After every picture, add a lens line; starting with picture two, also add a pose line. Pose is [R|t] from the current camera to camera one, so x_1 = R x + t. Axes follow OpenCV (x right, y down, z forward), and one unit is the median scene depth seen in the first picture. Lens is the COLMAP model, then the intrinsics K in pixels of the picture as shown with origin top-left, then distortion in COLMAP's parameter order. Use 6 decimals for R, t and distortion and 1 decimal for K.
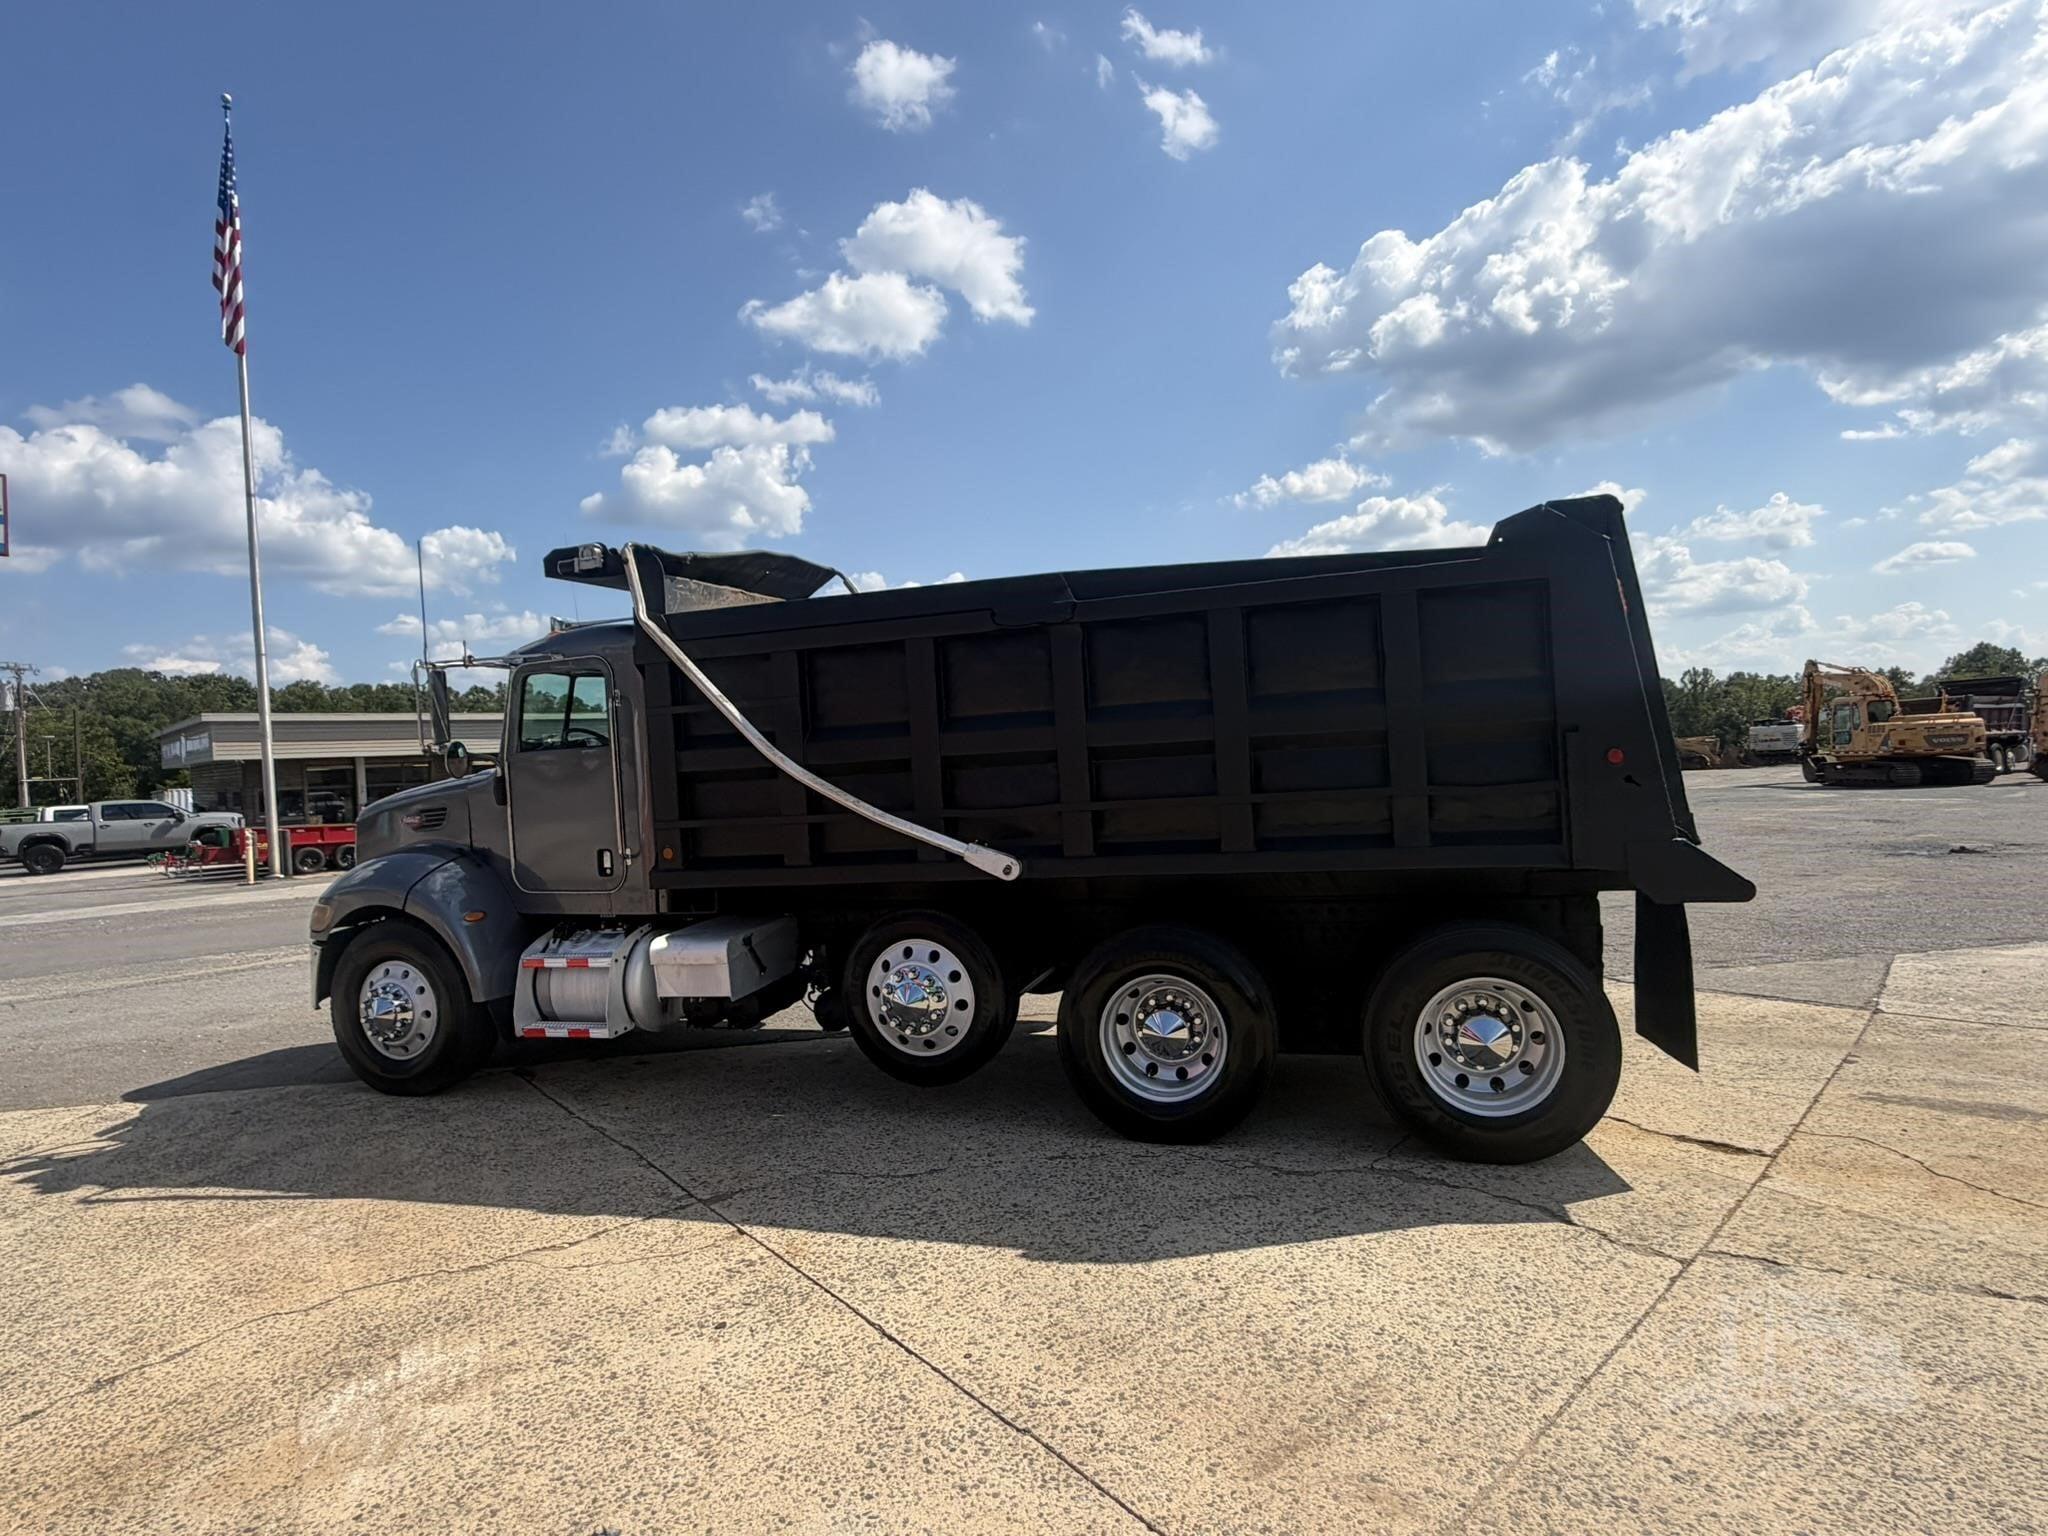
lens RADIAL K [[1062.6, 0, 1026.5], [0, 1062.6, 761.7], [0, 0, 1]] dist [0.001101, 0.000202]
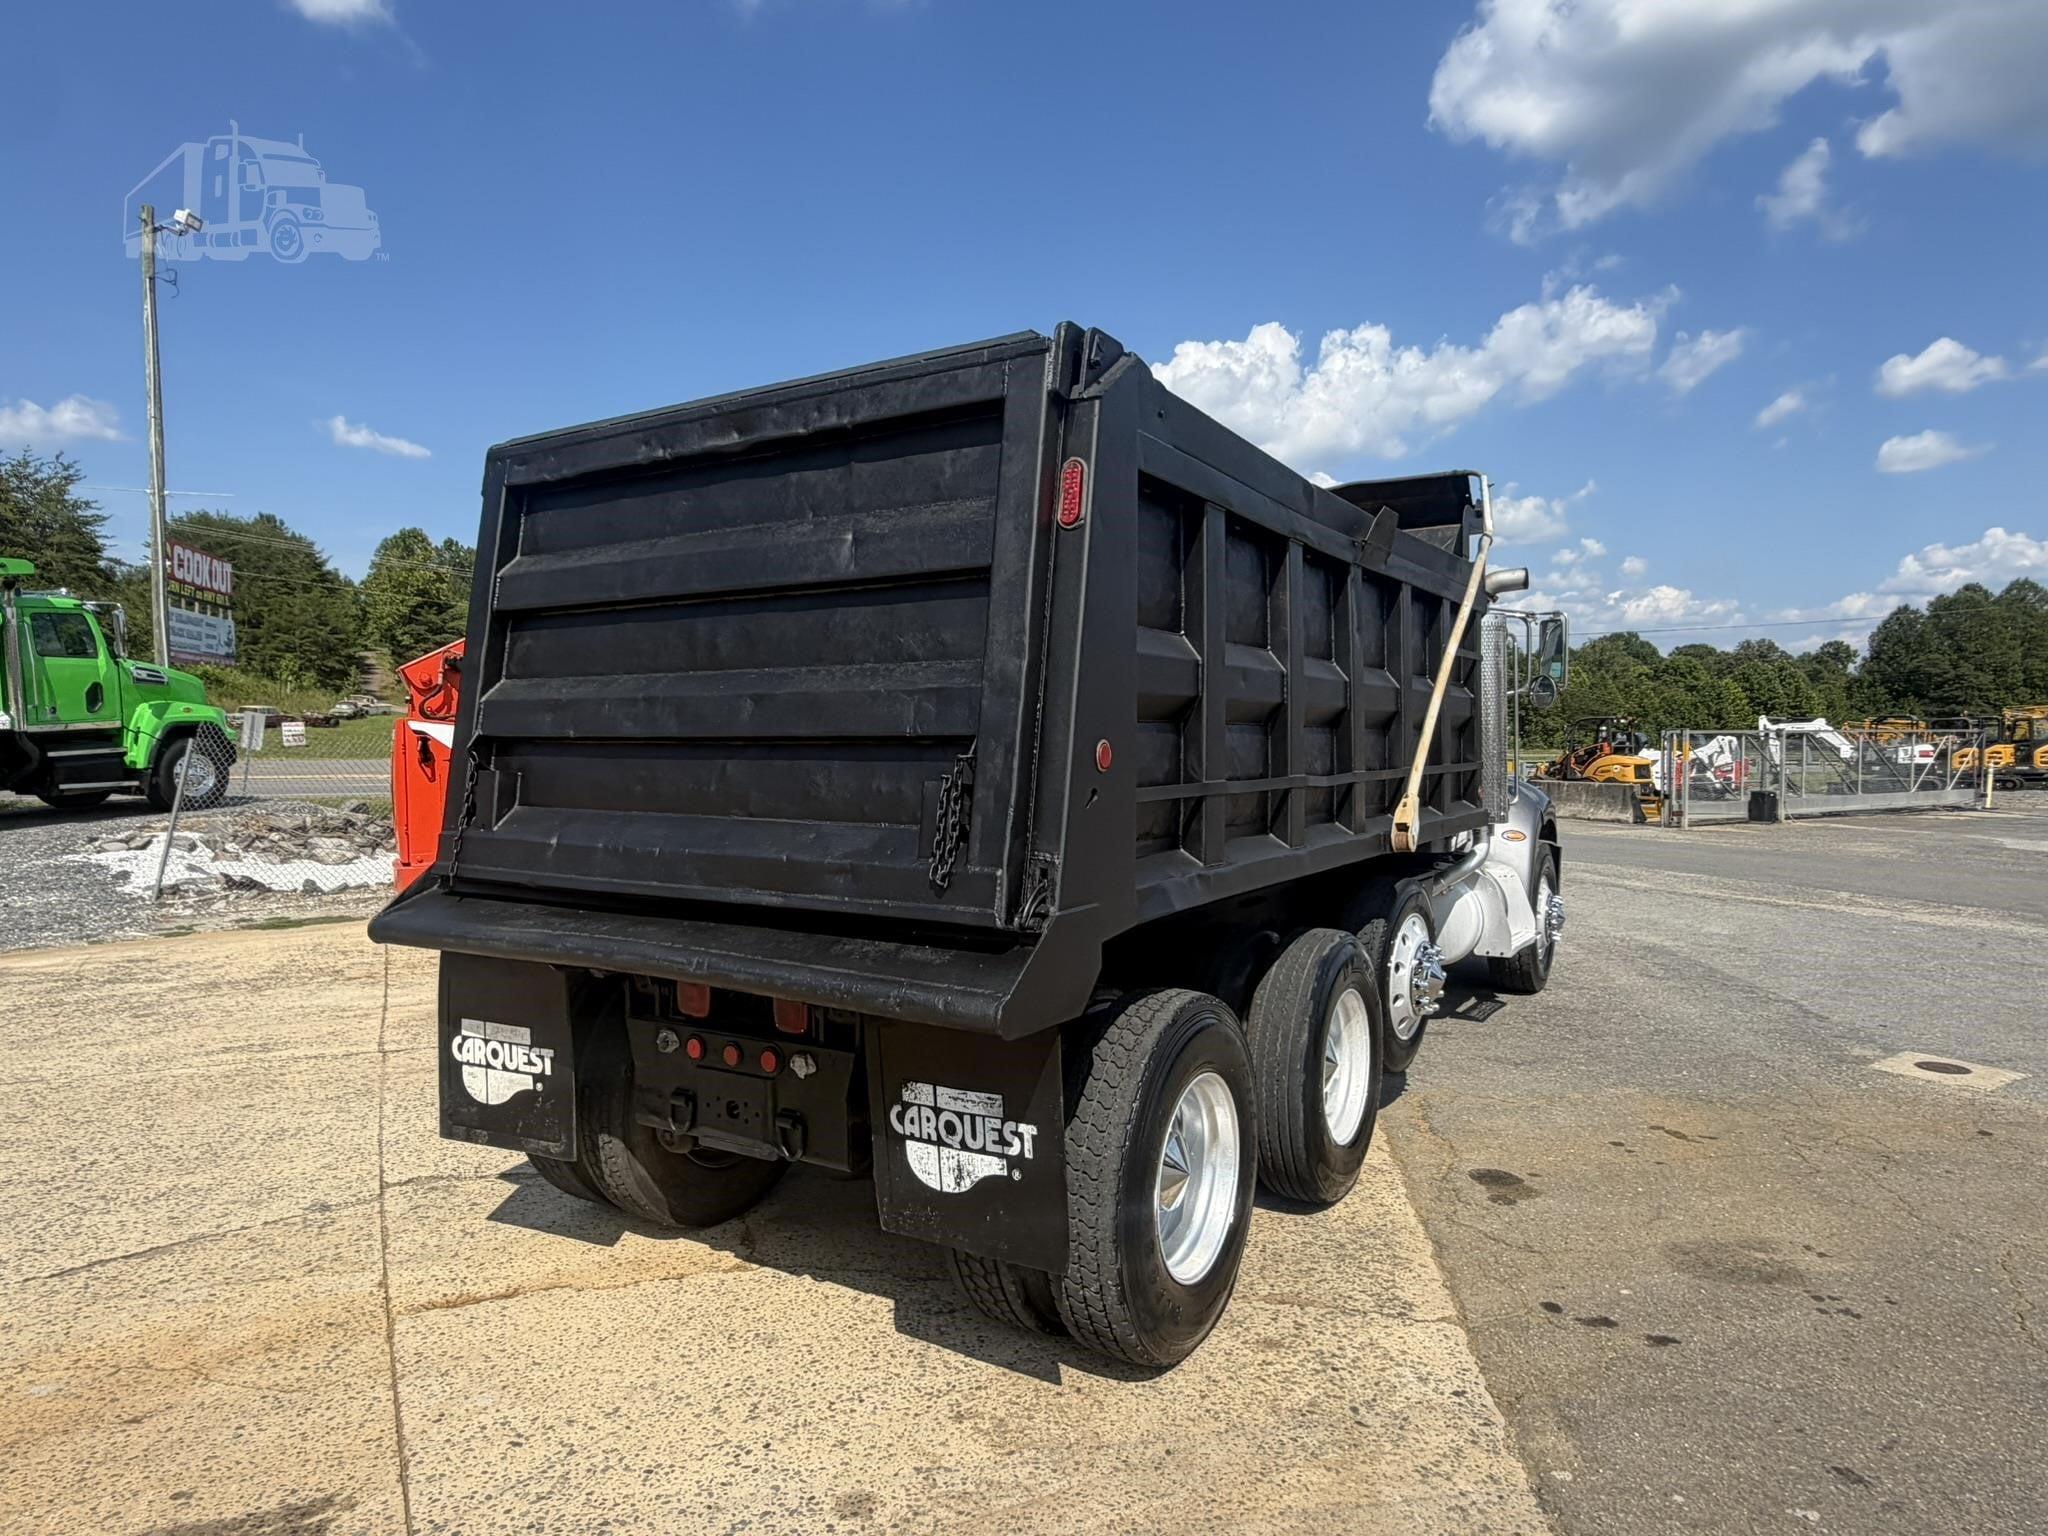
lens RADIAL K [[1229.8, 0, 1024.6], [0, 1229.8, 798.5], [0, 0, 1]] dist [-0.000502, 0.000523]
pose [[-0.261037, 0.101814, -0.959945, 0.479617], [0.010656, 0.994666, 0.102599, -0.023279], [0.965270, 0.016553, -0.260730, 0.574190]]
